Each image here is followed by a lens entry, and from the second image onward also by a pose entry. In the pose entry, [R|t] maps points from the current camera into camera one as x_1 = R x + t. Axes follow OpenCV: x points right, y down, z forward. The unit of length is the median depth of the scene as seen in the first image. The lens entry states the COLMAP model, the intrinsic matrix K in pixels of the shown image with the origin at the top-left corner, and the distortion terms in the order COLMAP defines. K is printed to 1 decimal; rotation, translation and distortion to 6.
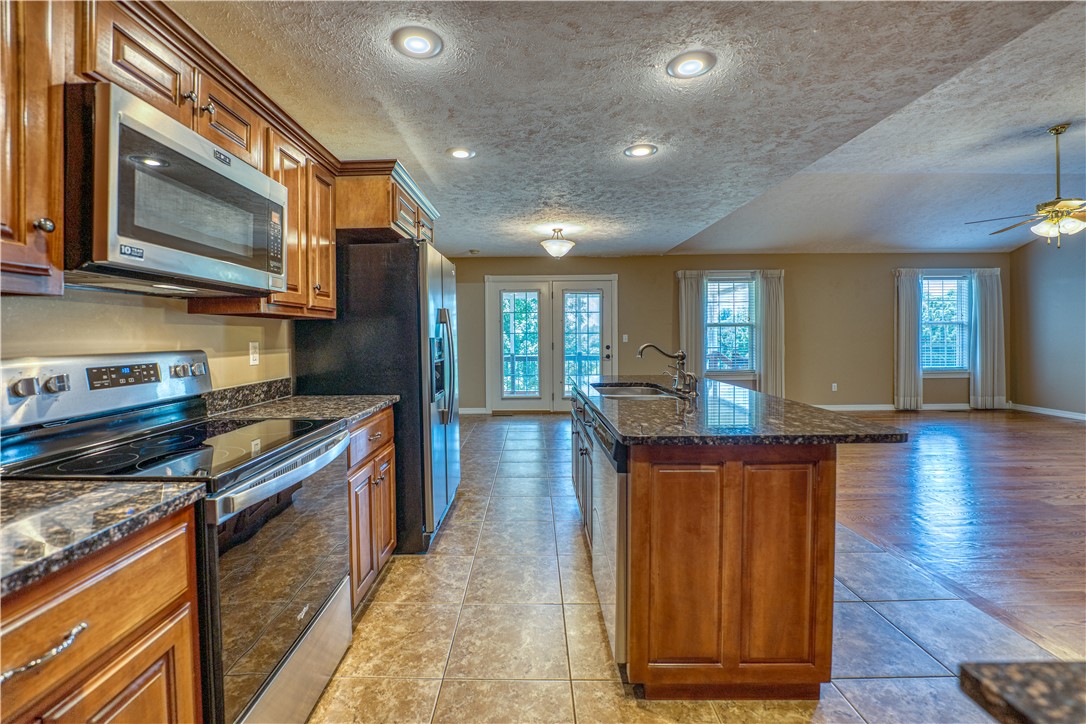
lens RADIAL K [[451.8, 0, 521.3], [0, 451.8, 336.1], [0, 0, 1]] dist [-0.030254, 0.001133]
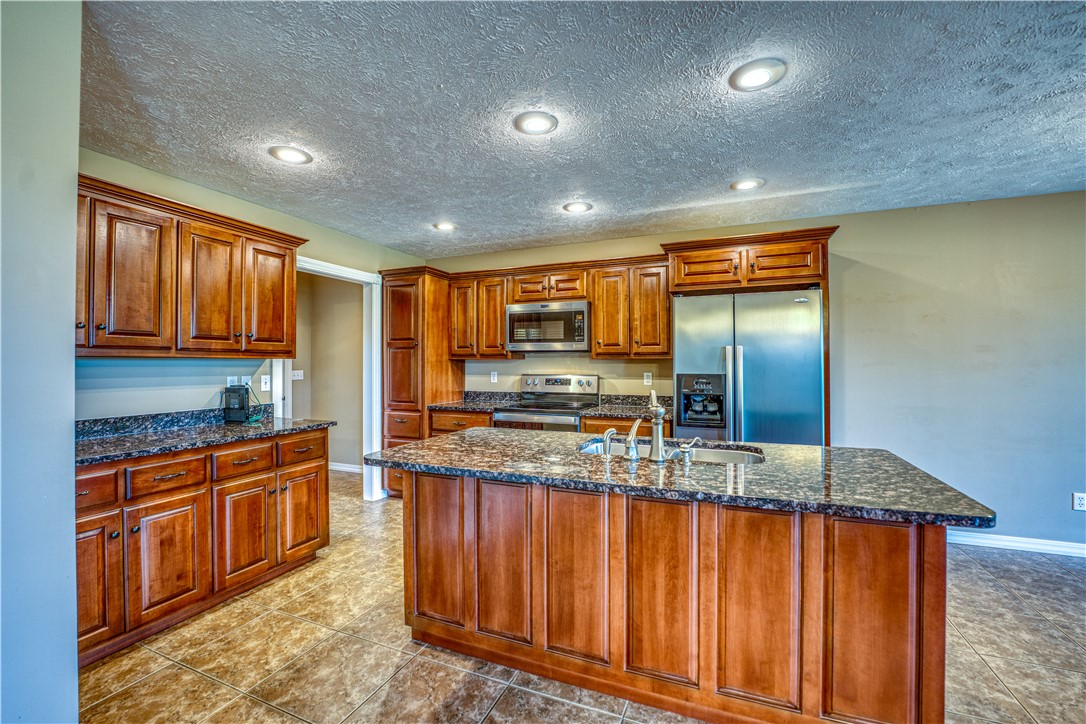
lens RADIAL K [[451.8, 0, 530.0], [0, 451.8, 354.6], [0, 0, 1]] dist [-0.030254, 0.001133]
pose [[-0.389824, -0.007296, -0.920860, 1.271007], [0.003221, 0.999952, -0.009286, -0.044043], [0.920884, -0.006586, -0.389782, 1.281376]]
